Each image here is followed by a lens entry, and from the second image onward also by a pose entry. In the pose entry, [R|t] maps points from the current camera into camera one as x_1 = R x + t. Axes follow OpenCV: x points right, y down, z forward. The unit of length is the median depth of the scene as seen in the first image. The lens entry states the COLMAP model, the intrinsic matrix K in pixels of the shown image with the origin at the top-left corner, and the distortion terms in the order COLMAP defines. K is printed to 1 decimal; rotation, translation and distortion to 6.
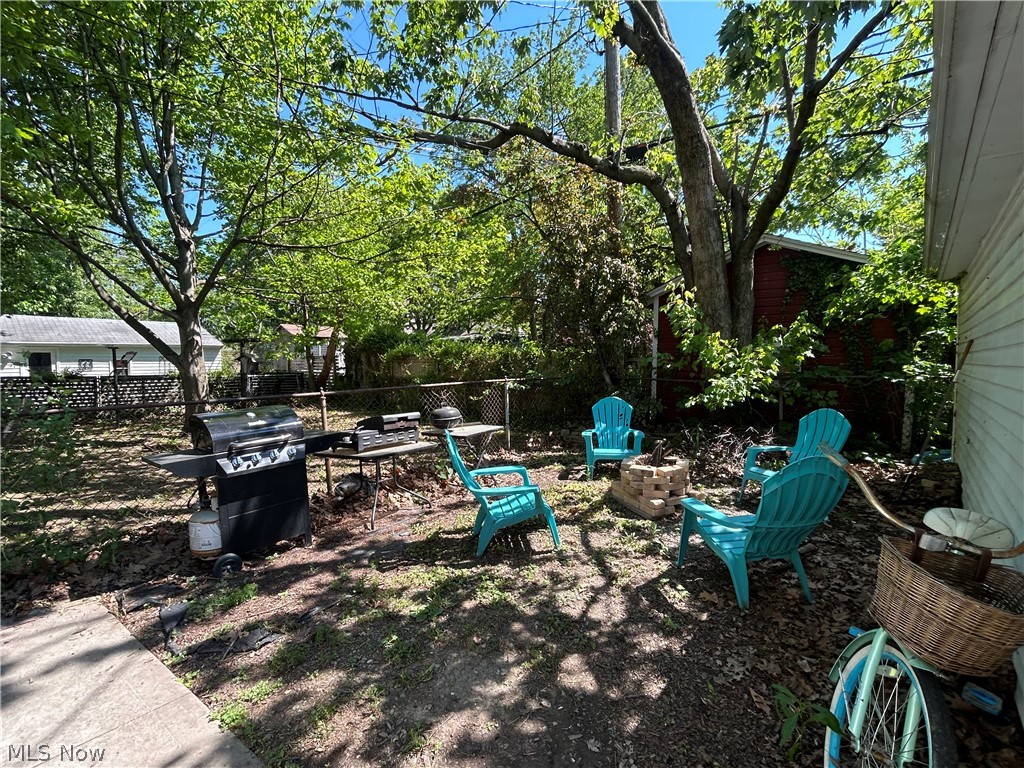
lens RADIAL K [[448.6, 0, 511.6], [0, 448.6, 383.5], [0, 0, 1]] dist [-0.000136, -0.000004]
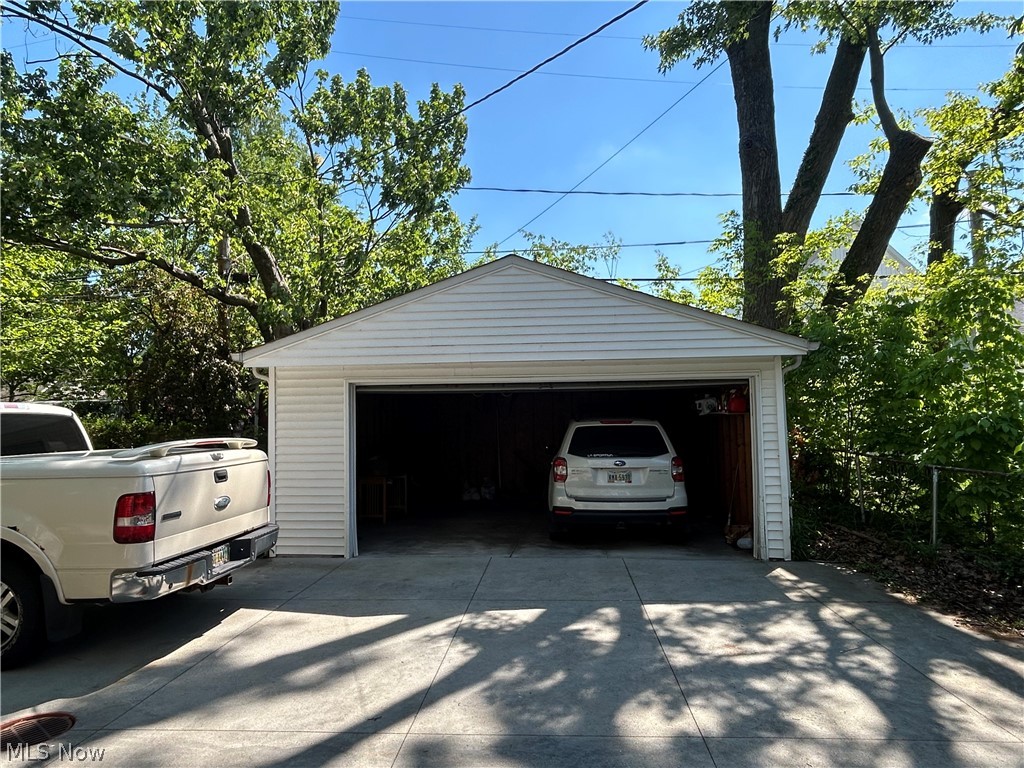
lens RADIAL K [[630.3, 0, 512.9], [0, 630.3, 383.5], [0, 0, 1]] dist [0.000046, 0.000097]
pose [[0.789082, 0.029466, 0.613581, -0.256604], [0.043931, 0.993584, -0.104212, 0.041952], [-0.612716, 0.109187, 0.782725, -1.079297]]
